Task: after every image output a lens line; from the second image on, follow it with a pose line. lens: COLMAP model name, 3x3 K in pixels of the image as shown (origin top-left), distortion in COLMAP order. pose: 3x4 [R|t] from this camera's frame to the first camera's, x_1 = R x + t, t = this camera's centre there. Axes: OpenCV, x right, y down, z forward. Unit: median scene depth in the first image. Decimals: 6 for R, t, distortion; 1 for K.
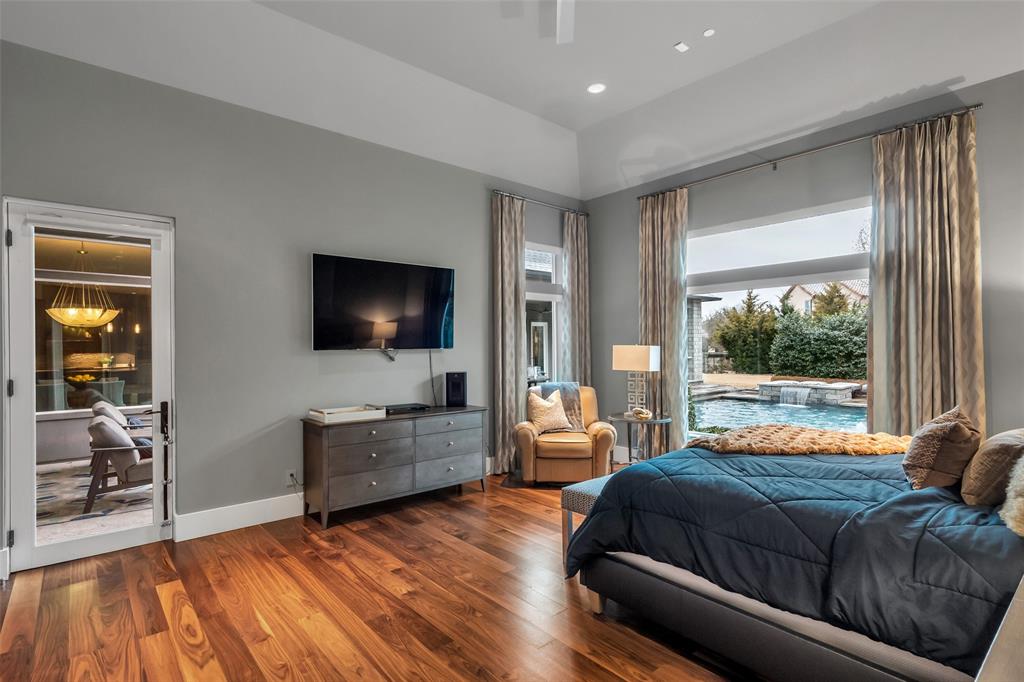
lens RADIAL K [[500.4, 0, 512.0], [0, 500.4, 341.0], [0, 0, 1]] dist [0.001238, -0.000190]
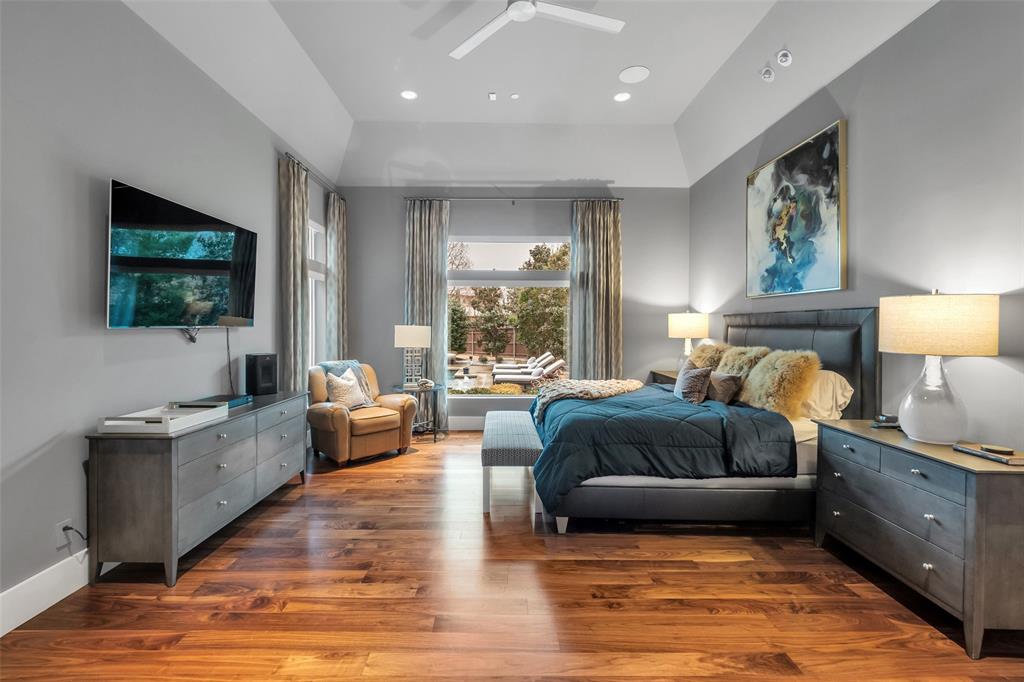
lens RADIAL K [[428.3, 0, 509.4], [0, 428.3, 324.5], [0, 0, 1]] dist [-0.002586, -0.001046]
pose [[0.656438, 0.016474, 0.754200, -0.447625], [-0.020365, 0.999784, -0.004114, 0.006513], [-0.754105, -0.012659, 0.656632, 0.226985]]
